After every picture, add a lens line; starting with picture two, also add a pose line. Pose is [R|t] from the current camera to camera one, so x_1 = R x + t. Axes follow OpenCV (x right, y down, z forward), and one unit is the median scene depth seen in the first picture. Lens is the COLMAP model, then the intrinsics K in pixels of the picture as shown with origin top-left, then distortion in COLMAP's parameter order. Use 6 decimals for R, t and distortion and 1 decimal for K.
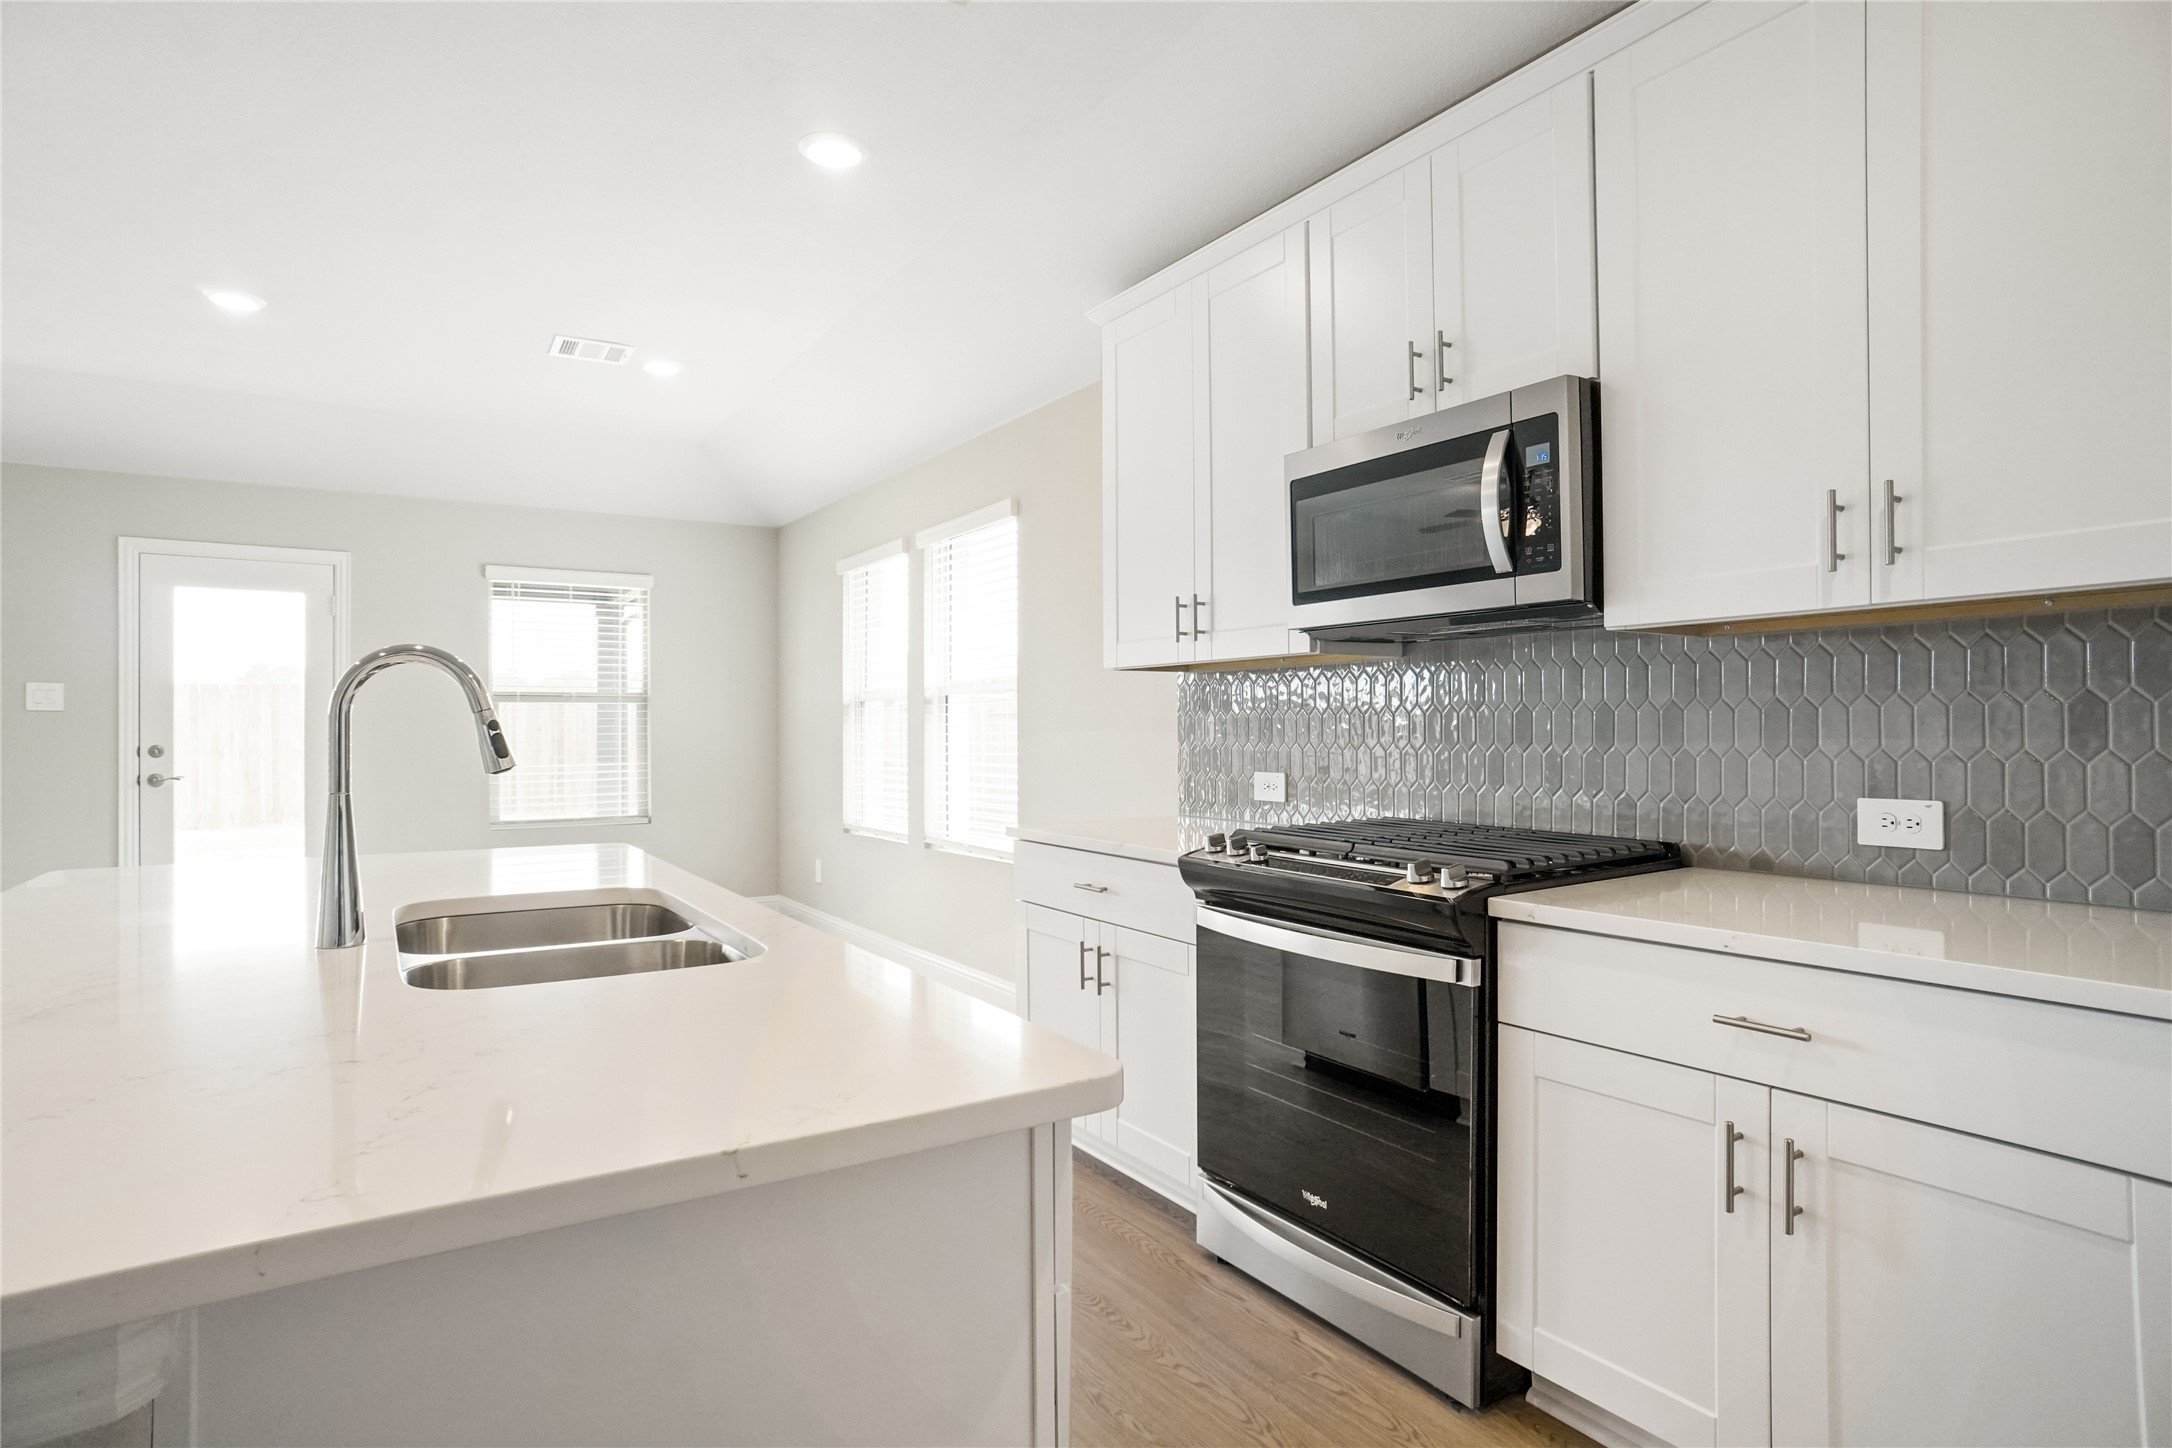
lens RADIAL K [[1147.6, 0, 1092.9], [0, 1147.6, 735.9], [0, 0, 1]] dist [-0.050956, 0.021524]
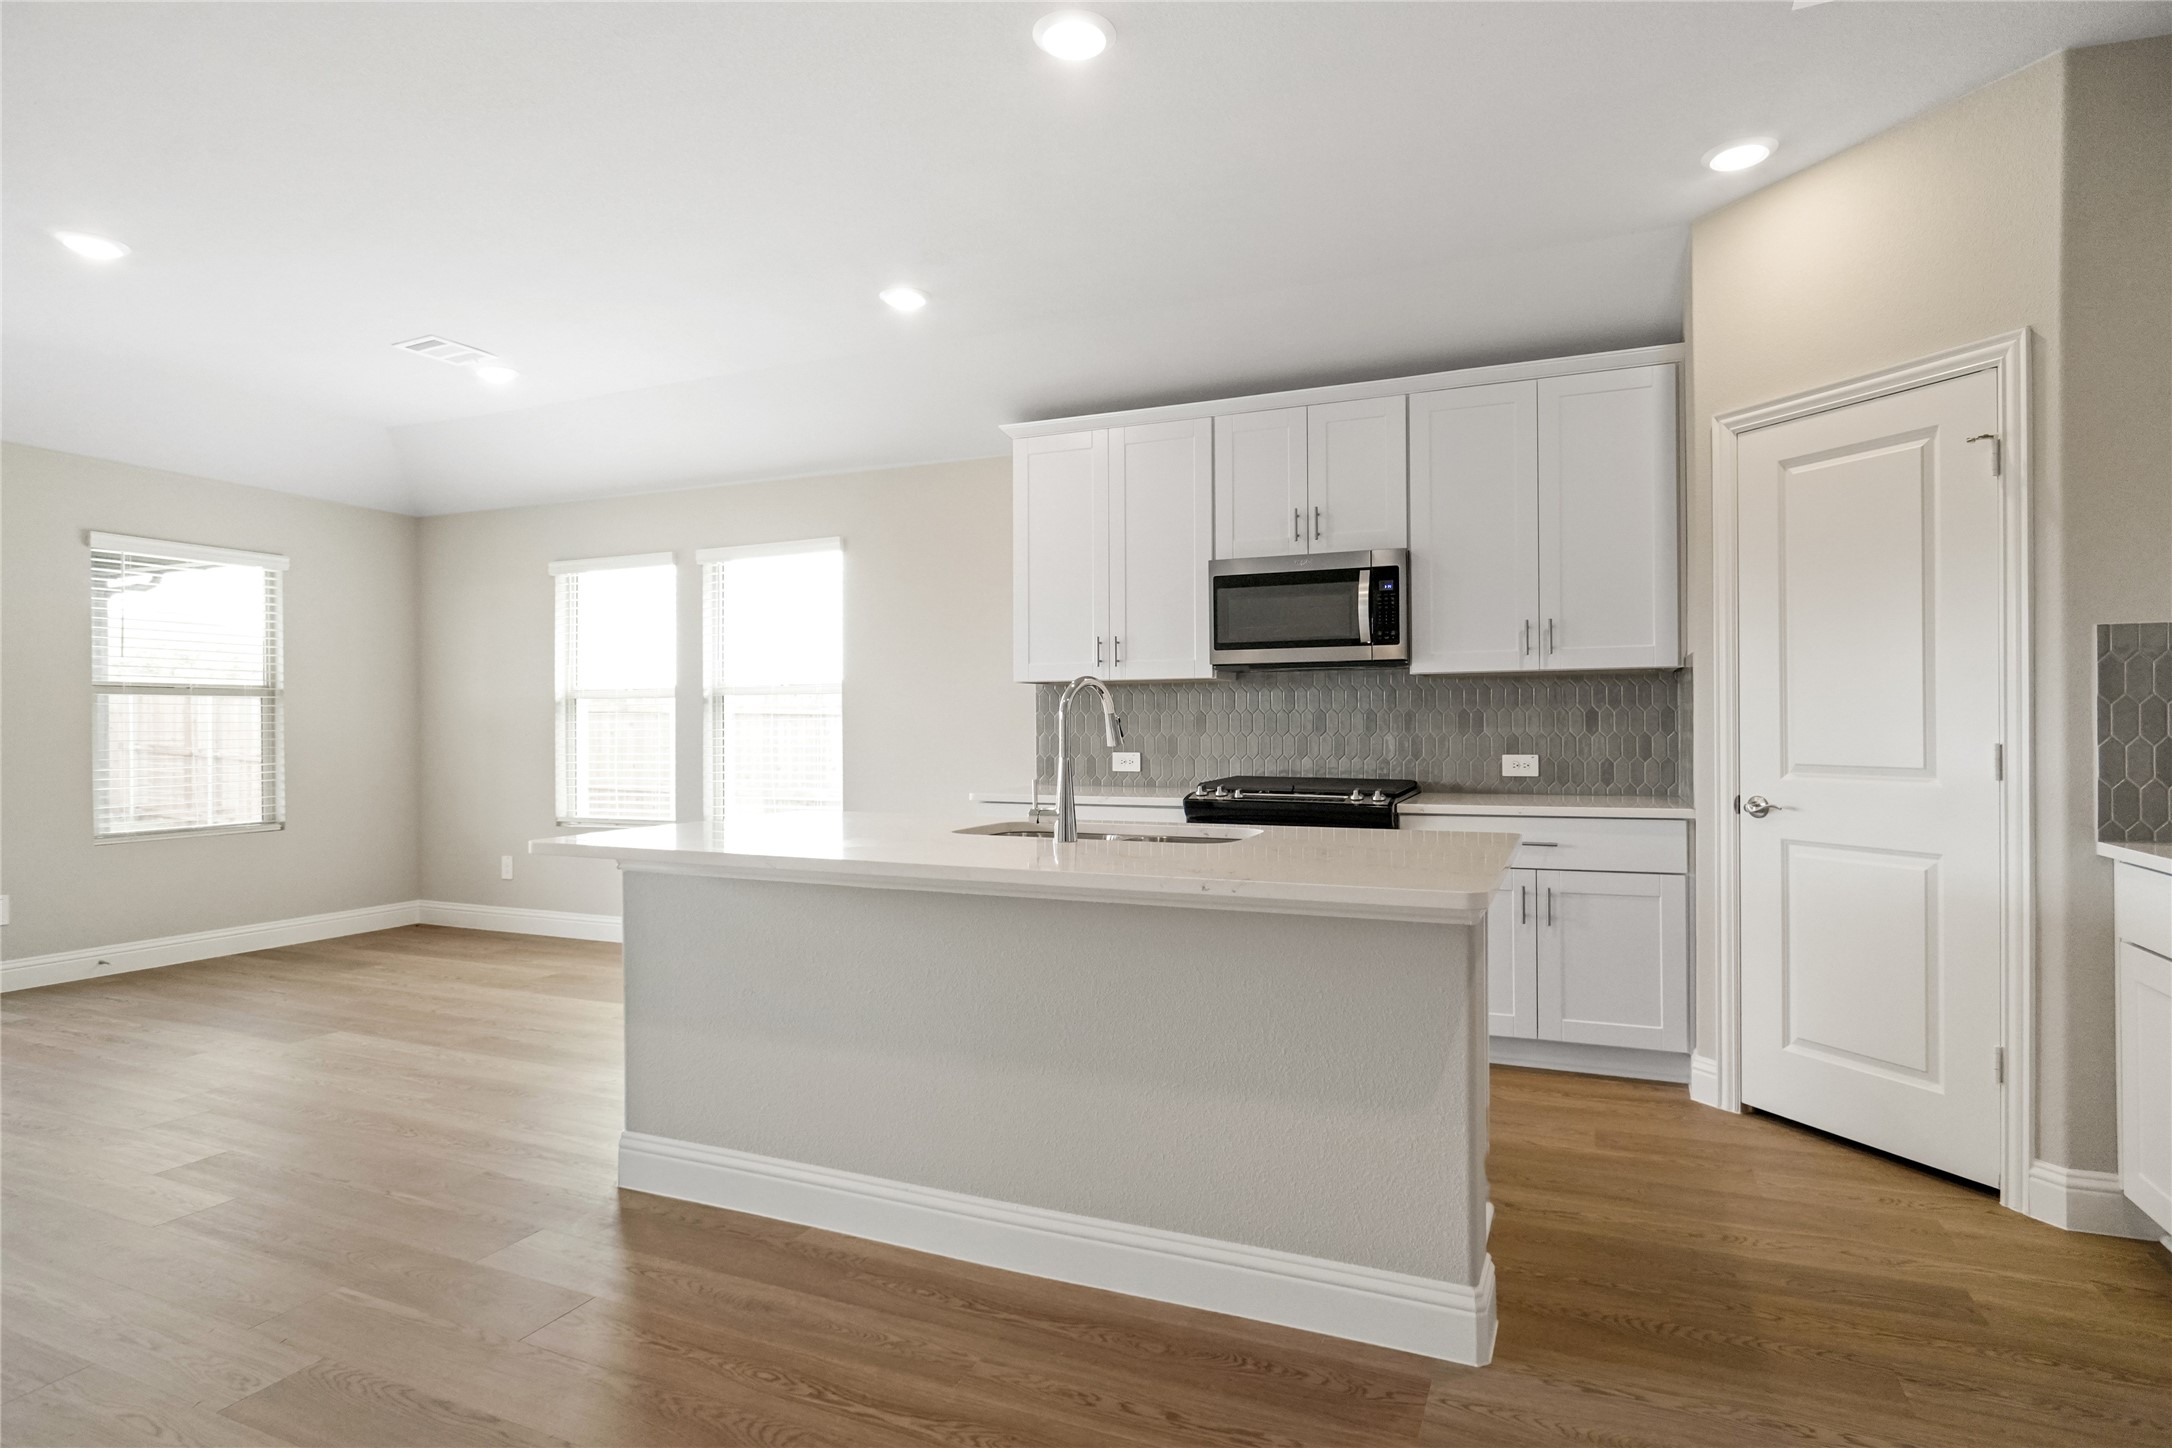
lens RADIAL K [[1147.6, 0, 1128.3], [0, 1147.6, 717.6], [0, 0, 1]] dist [-0.050956, 0.021524]
pose [[0.819690, 0.001985, 0.572804, -0.893546], [0.005528, 0.999920, -0.011376, 0.003378], [-0.572781, 0.012491, 0.819614, -0.299837]]
